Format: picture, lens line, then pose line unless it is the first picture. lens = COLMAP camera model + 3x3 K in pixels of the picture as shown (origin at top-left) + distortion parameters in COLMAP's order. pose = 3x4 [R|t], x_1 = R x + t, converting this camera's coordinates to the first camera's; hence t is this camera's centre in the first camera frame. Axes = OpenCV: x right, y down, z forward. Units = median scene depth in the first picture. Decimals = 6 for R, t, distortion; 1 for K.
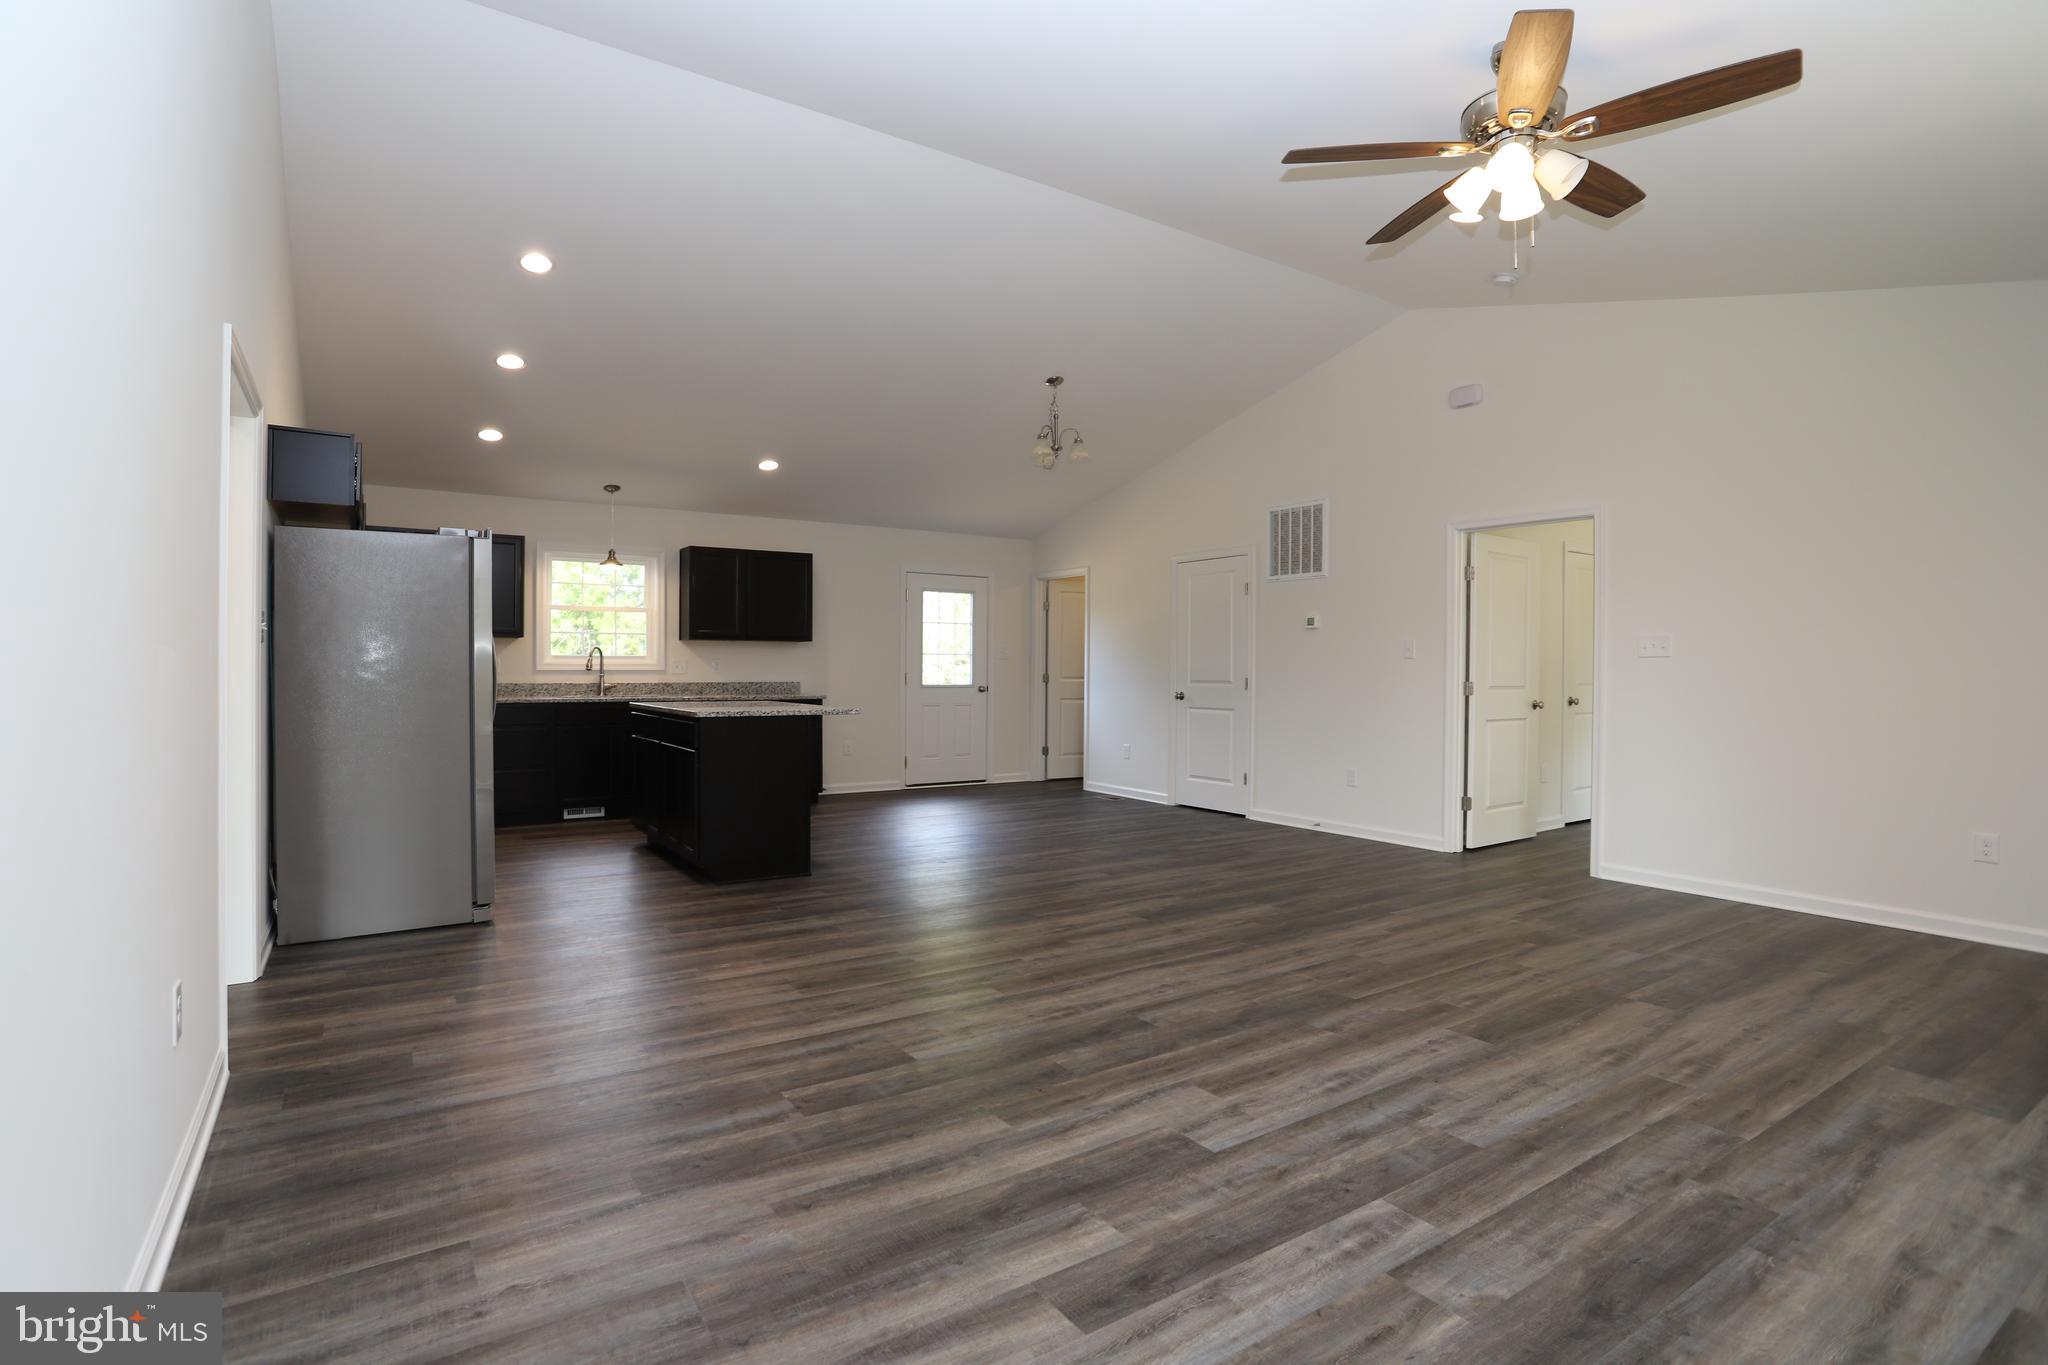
lens RADIAL K [[998.3, 0, 1011.8], [0, 998.3, 673.4], [0, 0, 1]] dist [-0.067061, 0.025915]
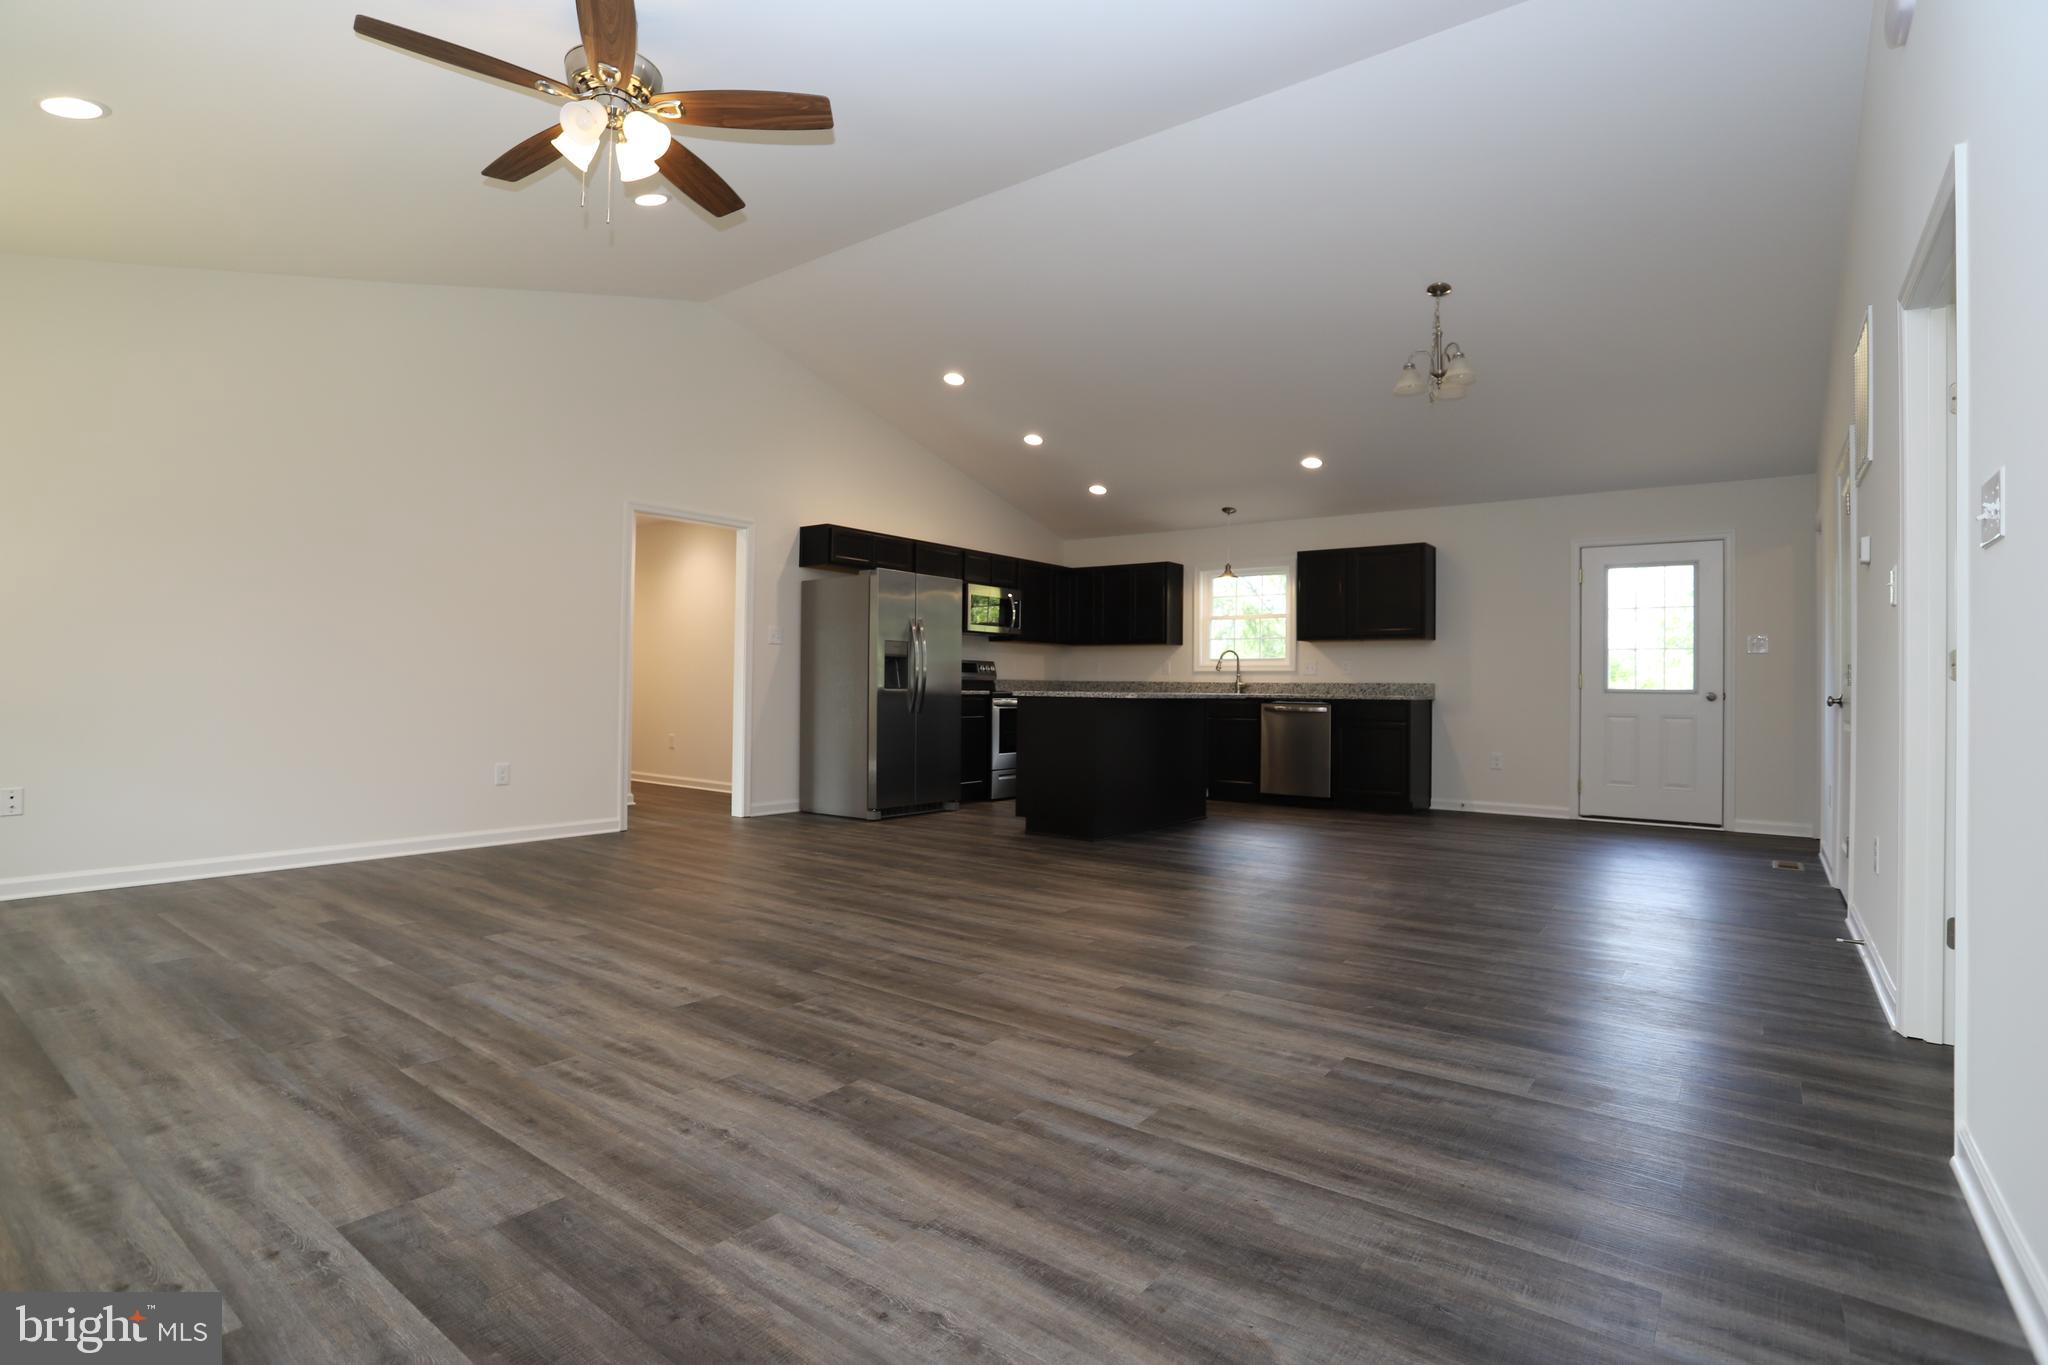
lens RADIAL K [[998.3, 0, 1011.8], [0, 998.3, 673.4], [0, 0, 1]] dist [-0.067061, 0.025915]
pose [[0.331202, -0.012258, -0.943480, 1.296515], [-0.017625, 0.999661, -0.019175, 0.059134], [0.943395, 0.022980, 0.330873, 0.848299]]
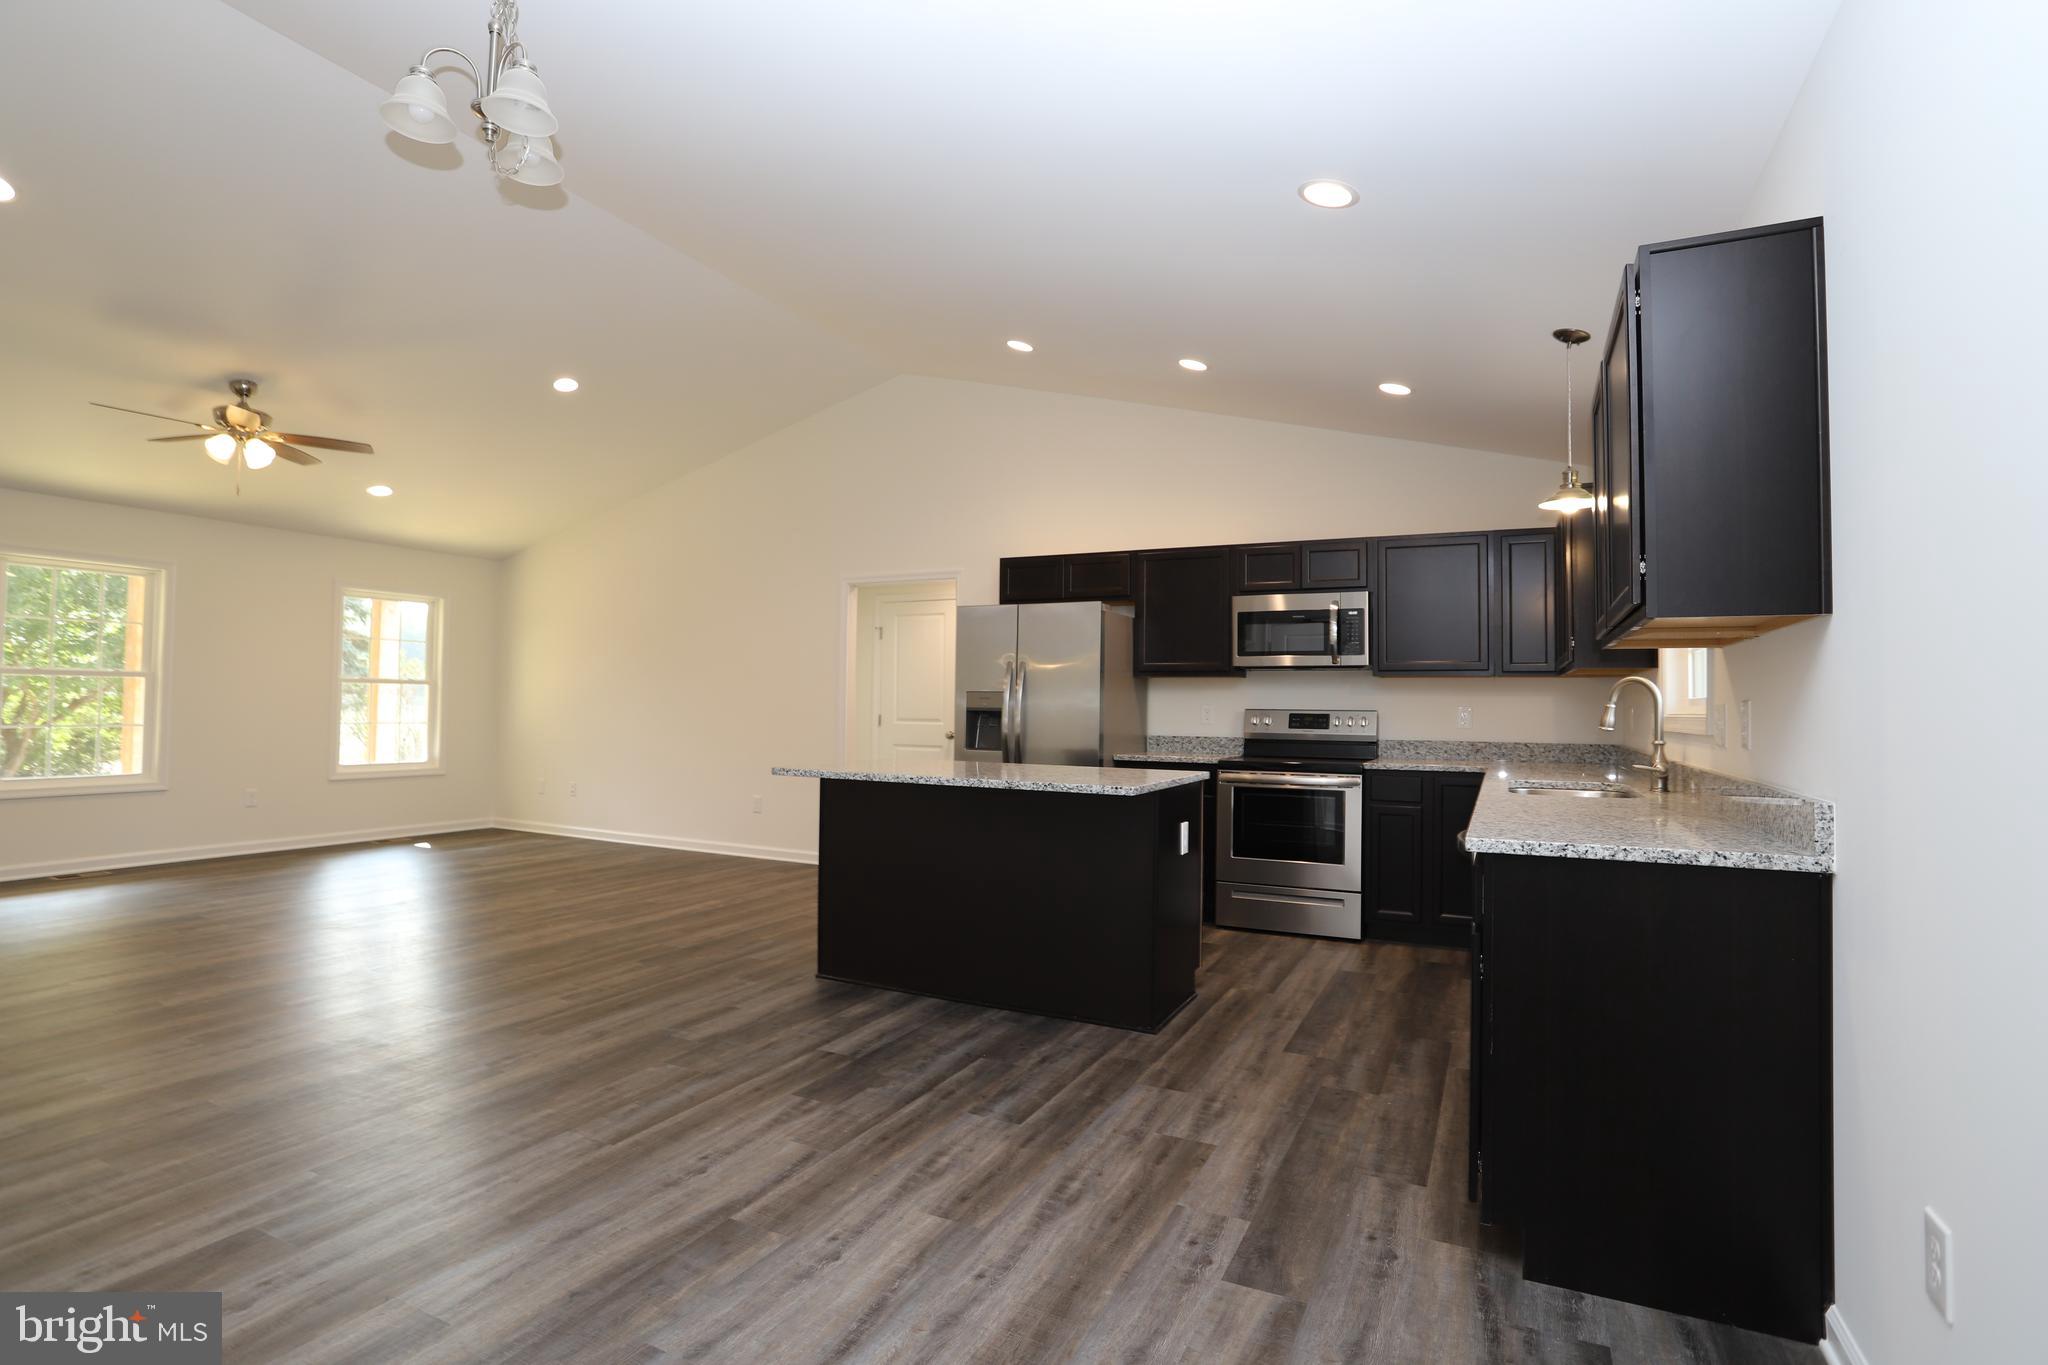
lens RADIAL K [[998.0, 0, 1012.1], [0, 998.0, 671.0], [0, 0, 1]] dist [-0.073453, 0.033471]
pose [[-0.864820, -0.031523, -0.501092, 0.097205], [-0.018226, 0.999340, -0.031413, -0.024991], [0.501751, -0.018034, -0.864824, 2.763988]]
